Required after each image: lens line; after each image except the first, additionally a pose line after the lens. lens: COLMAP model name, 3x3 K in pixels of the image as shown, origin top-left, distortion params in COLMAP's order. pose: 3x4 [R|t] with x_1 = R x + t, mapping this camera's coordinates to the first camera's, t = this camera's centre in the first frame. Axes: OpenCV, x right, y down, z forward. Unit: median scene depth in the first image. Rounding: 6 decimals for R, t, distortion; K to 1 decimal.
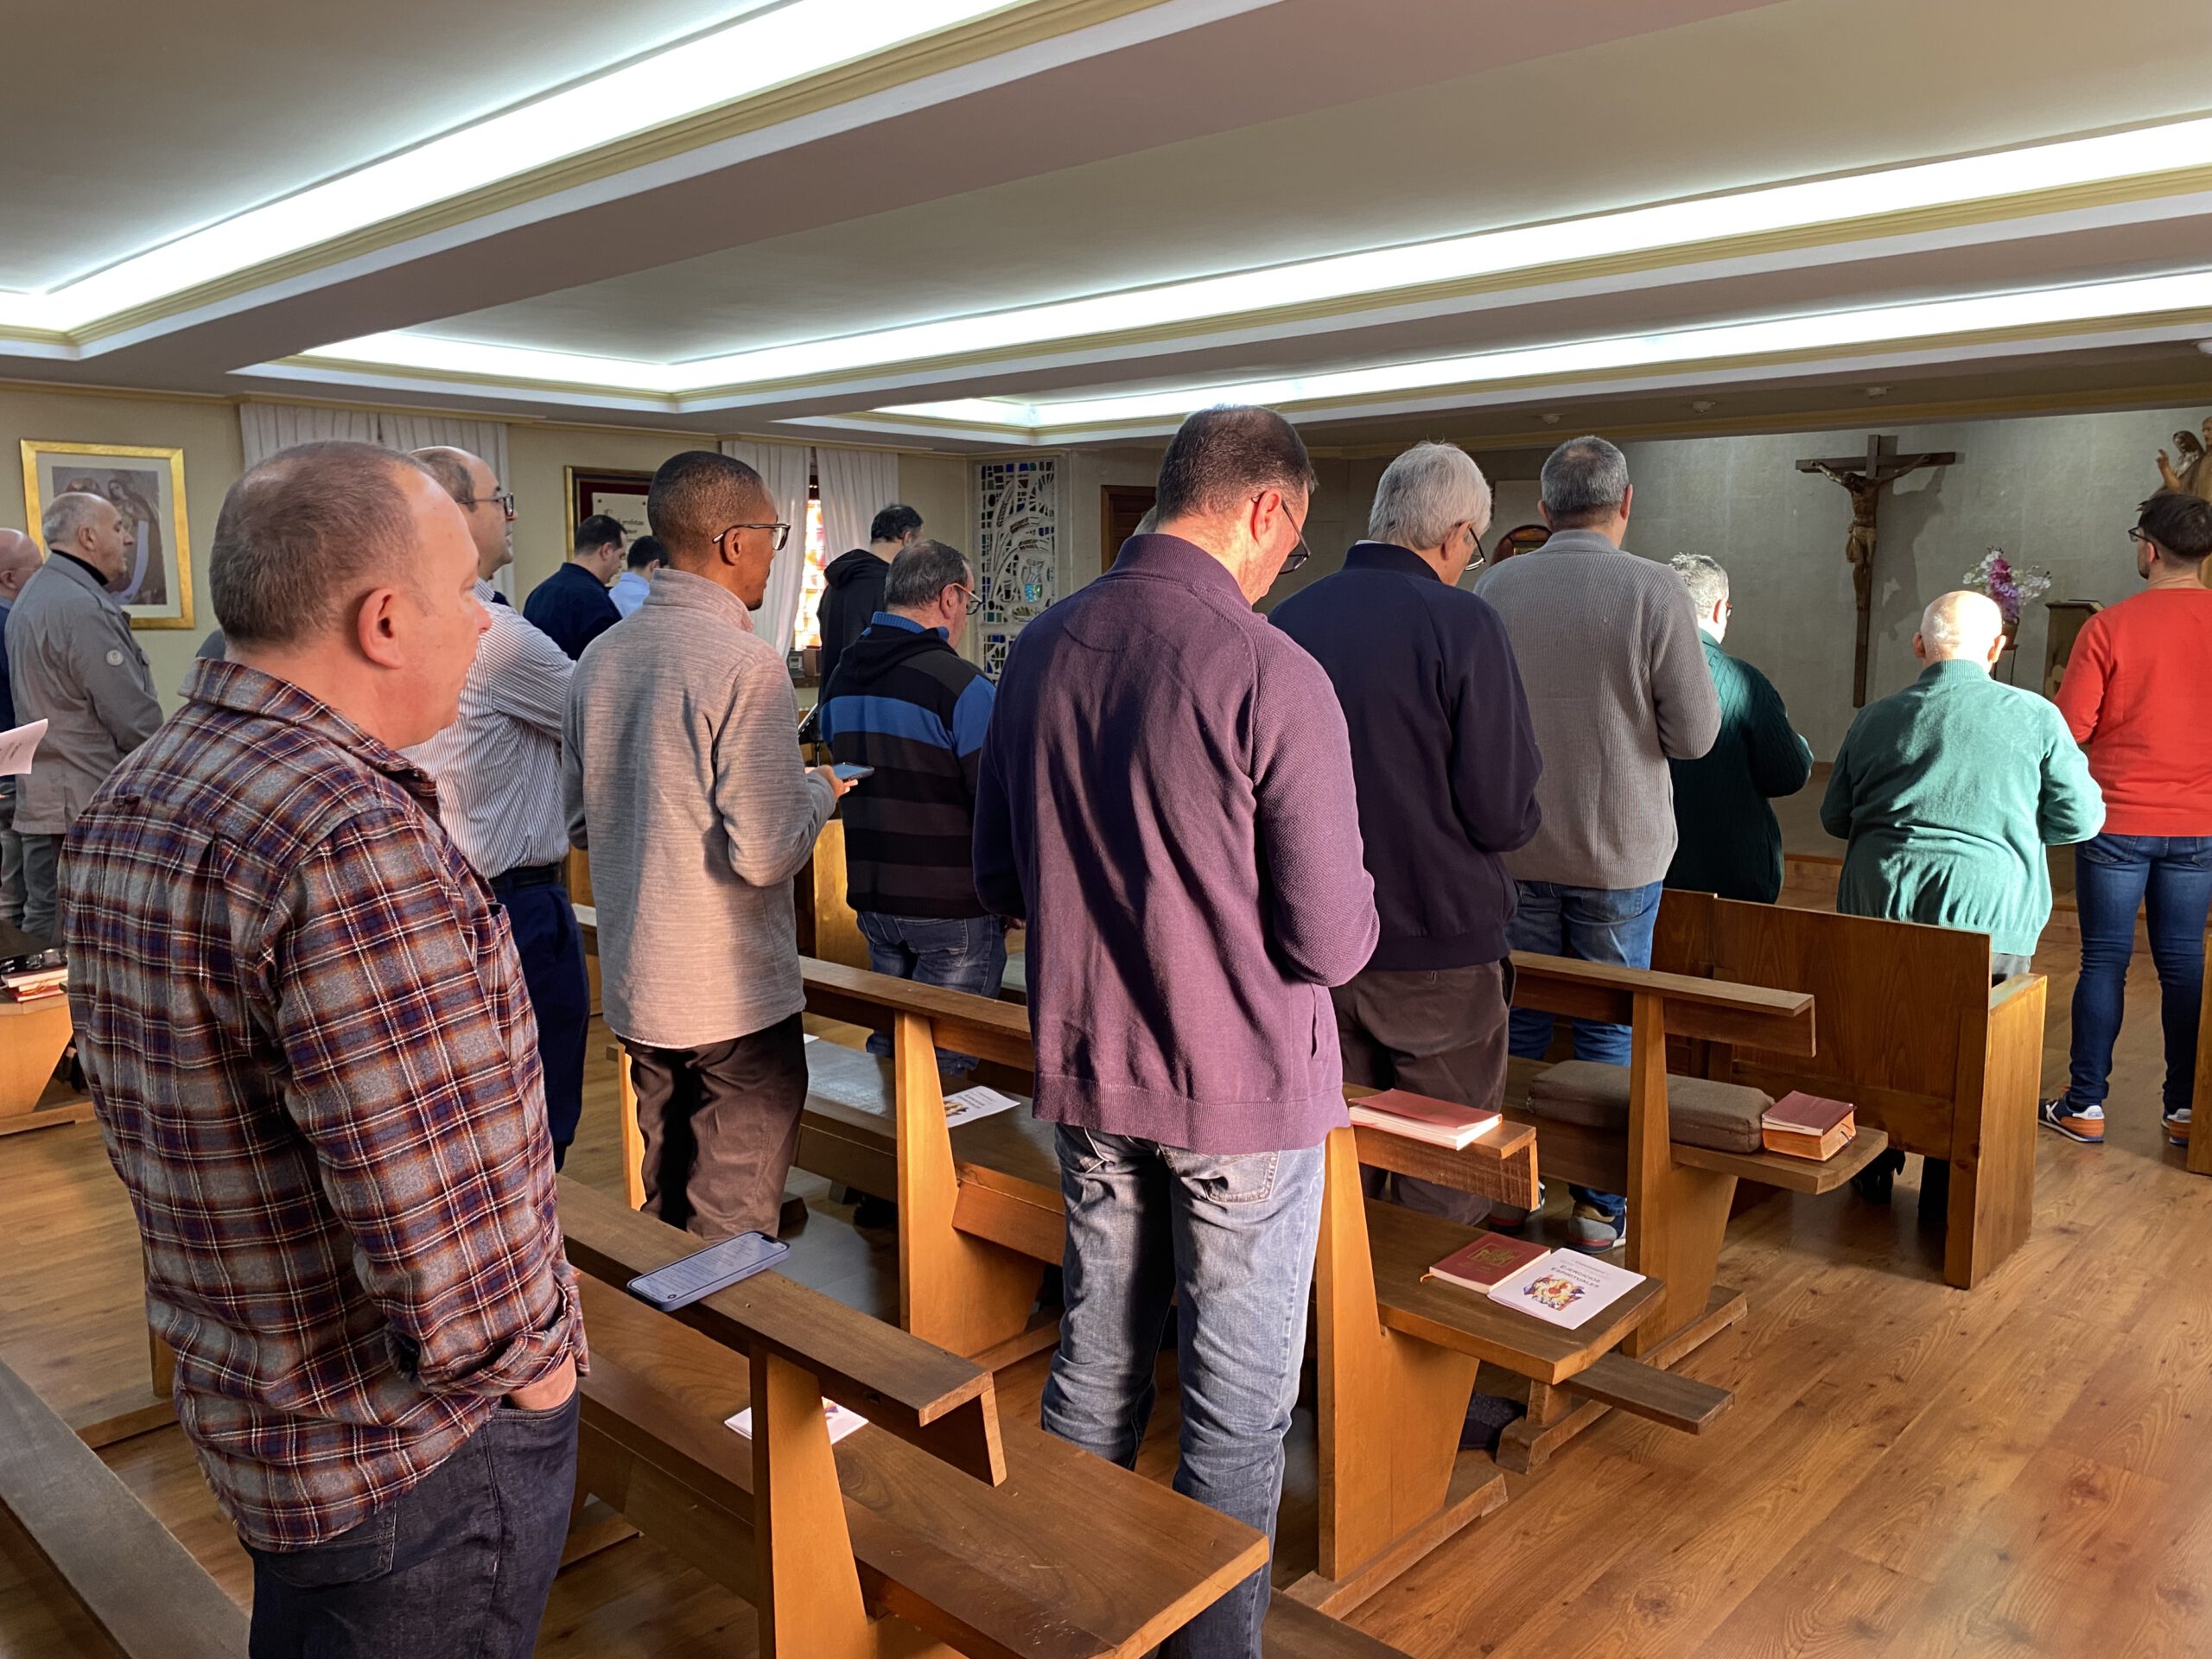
lens RADIAL K [[1670.9, 0, 1119.7], [0, 1670.9, 829.9], [0, 0, 1]] dist [0.051898, -0.060757]
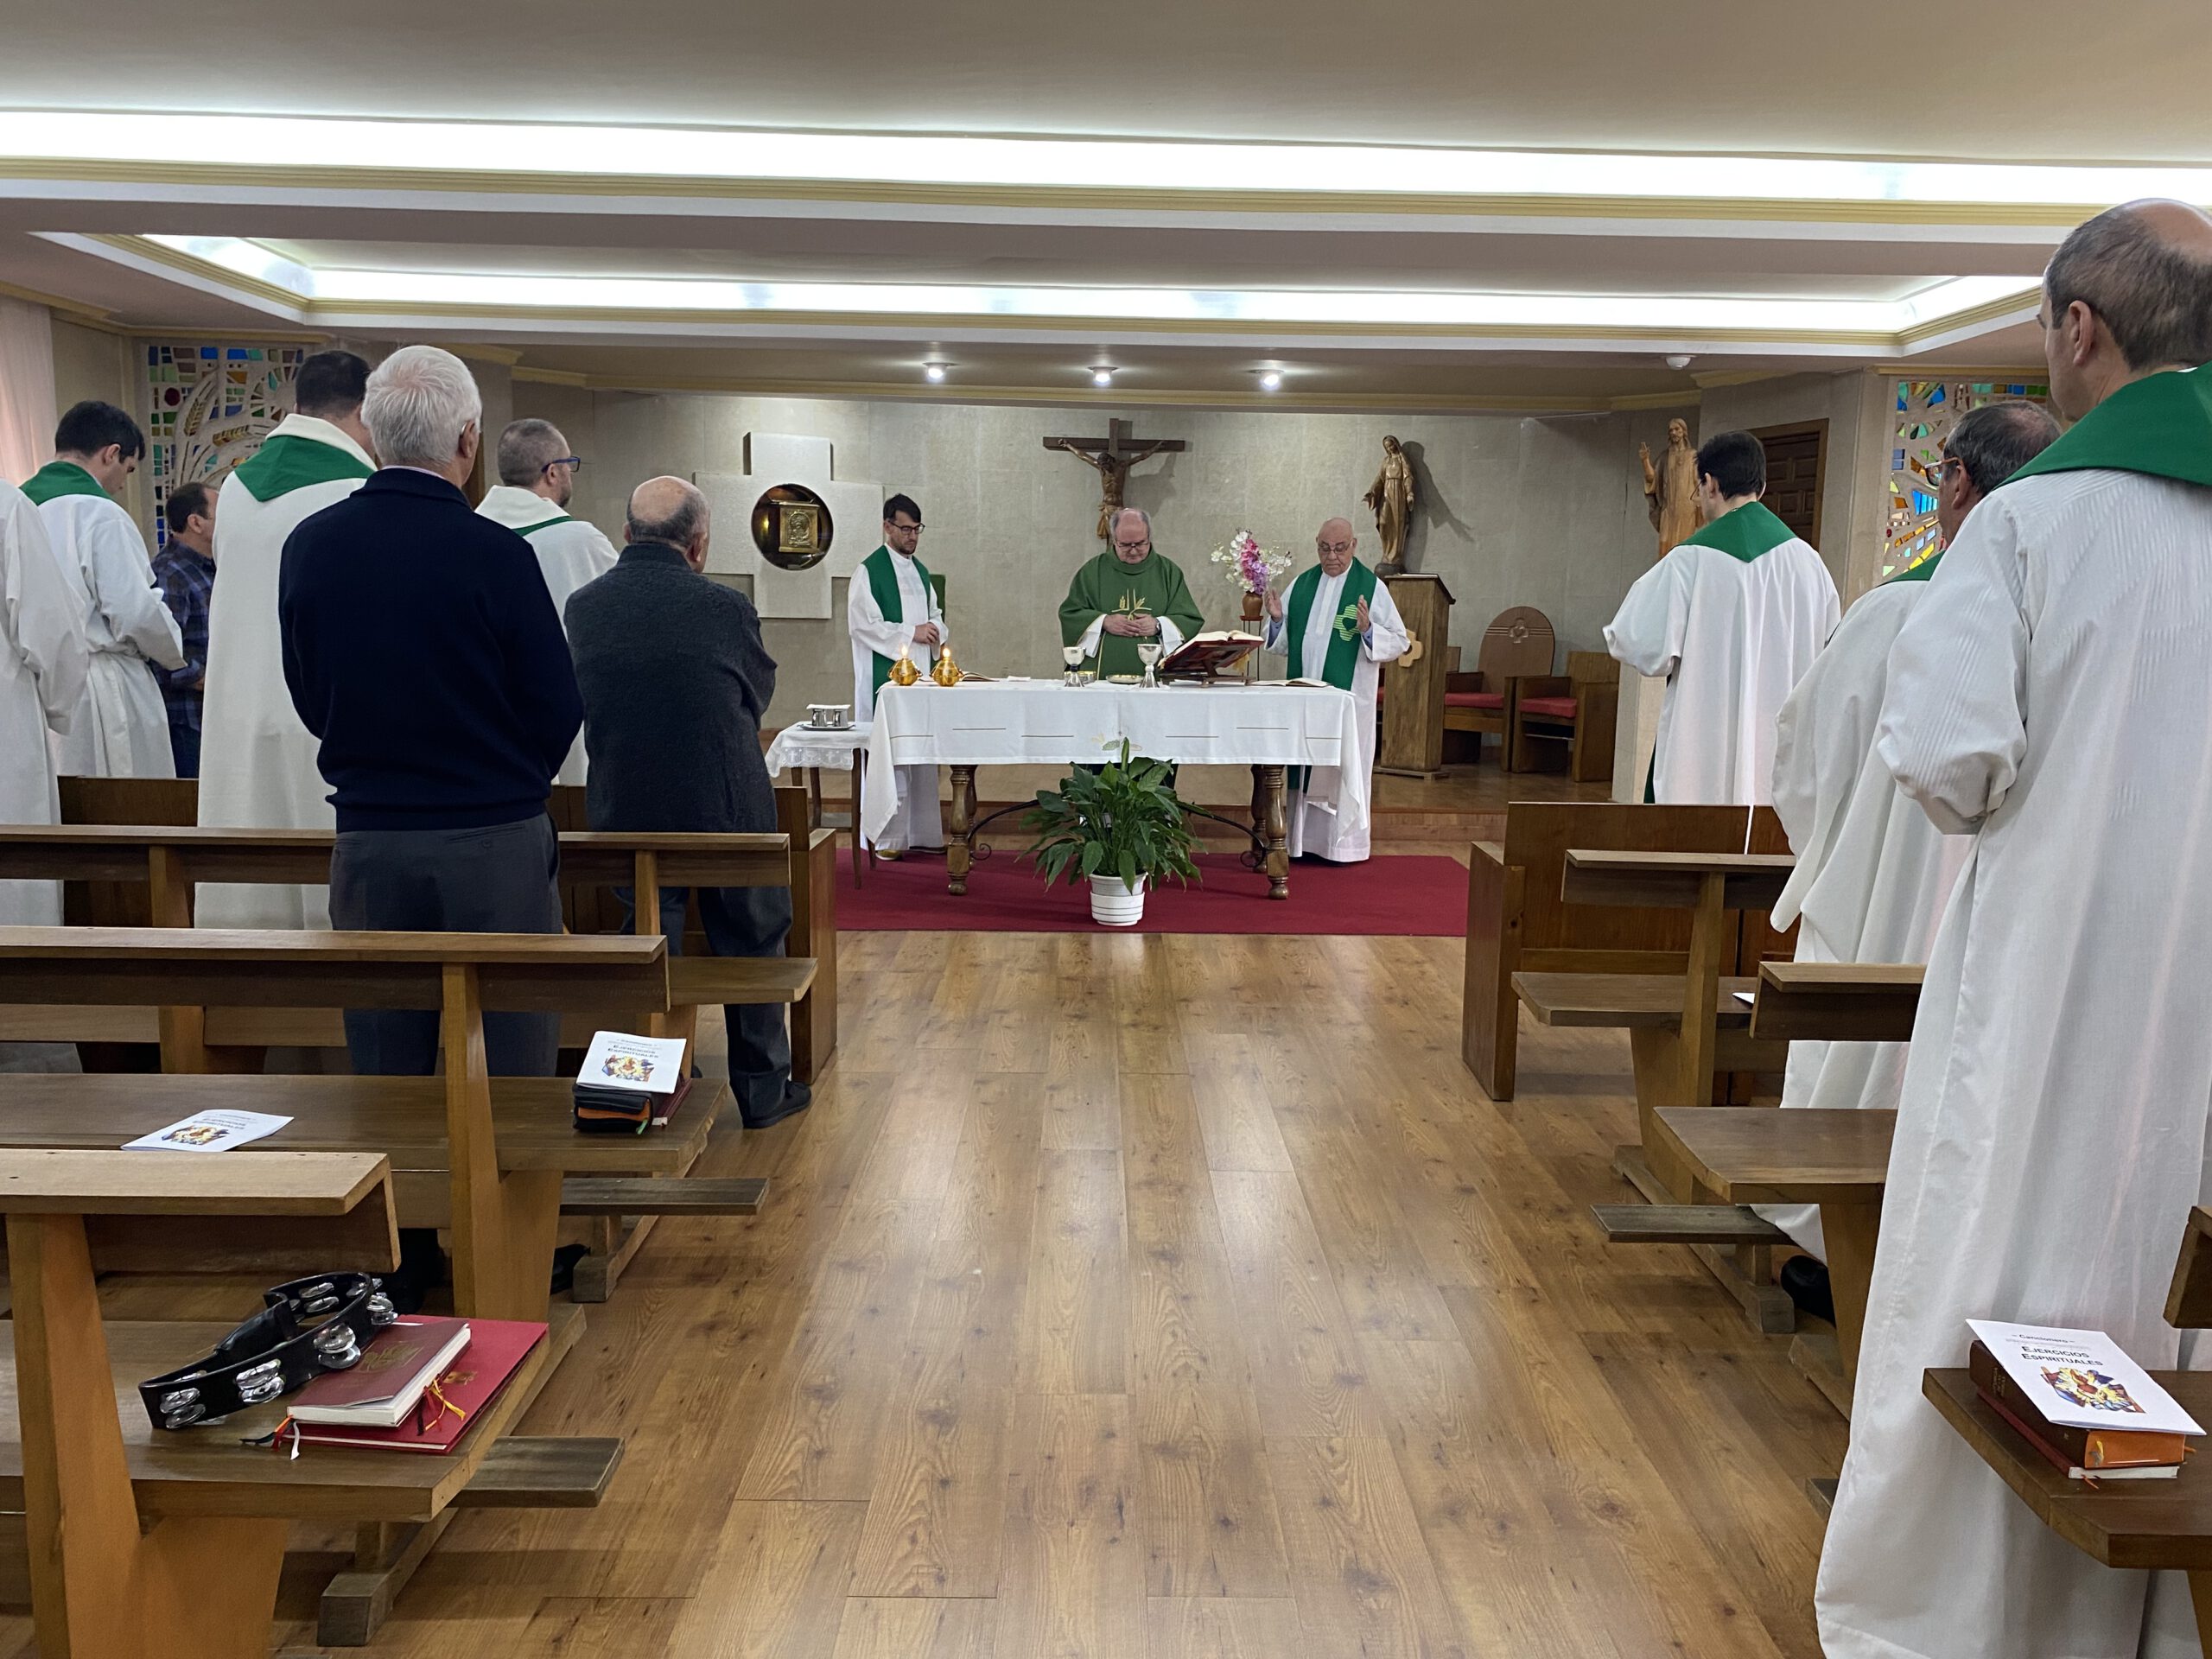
lens RADIAL K [[1670.9, 0, 1117.6], [0, 1670.9, 852.8], [0, 0, 1]] dist [0.051898, -0.060757]
pose [[0.726437, -0.088663, 0.681490, -0.424891], [0.075595, 0.995934, 0.048992, -0.017011], [-0.683063, 0.015928, 0.730186, 0.320030]]
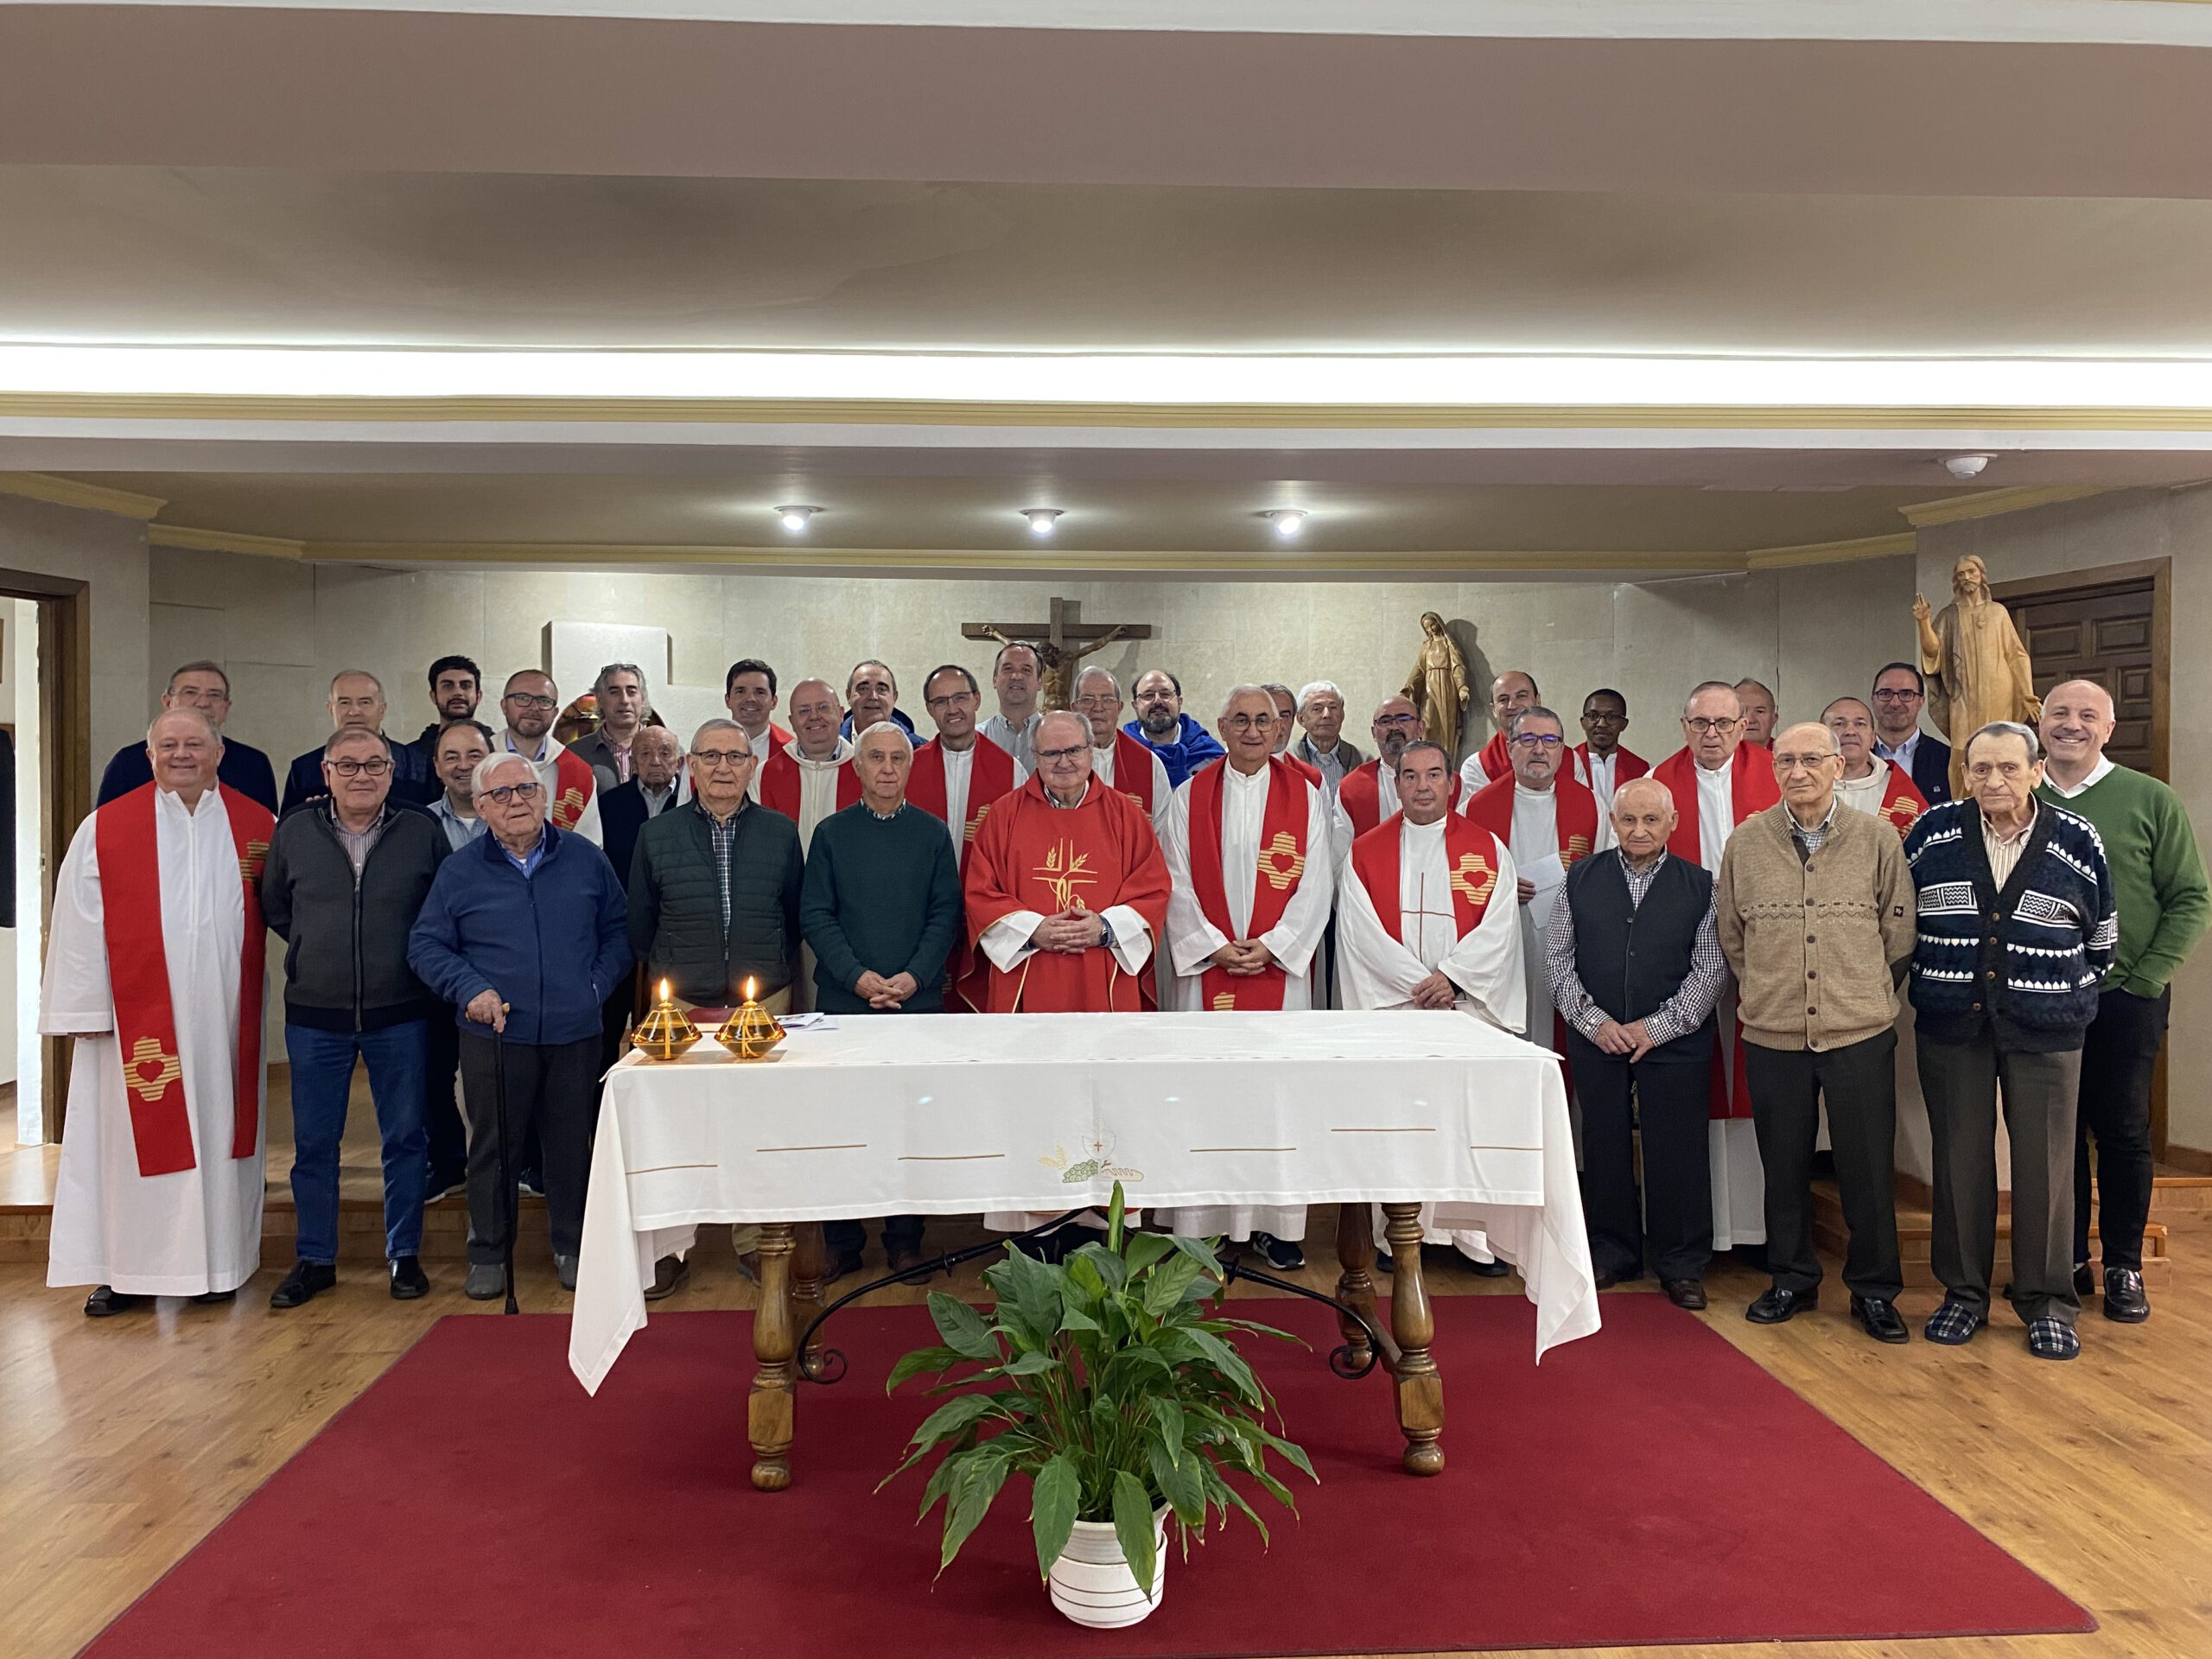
lens RADIAL K [[1670.9, 0, 1103.4], [0, 1670.9, 832.8], [0, 0, 1]] dist [0.051898, -0.060757]
pose [[0.705253, -0.010662, 0.708876, -0.140476], [0.098232, 0.991712, -0.082813, -0.079356], [-0.702117, 0.128038, 0.700455, 0.628182]]
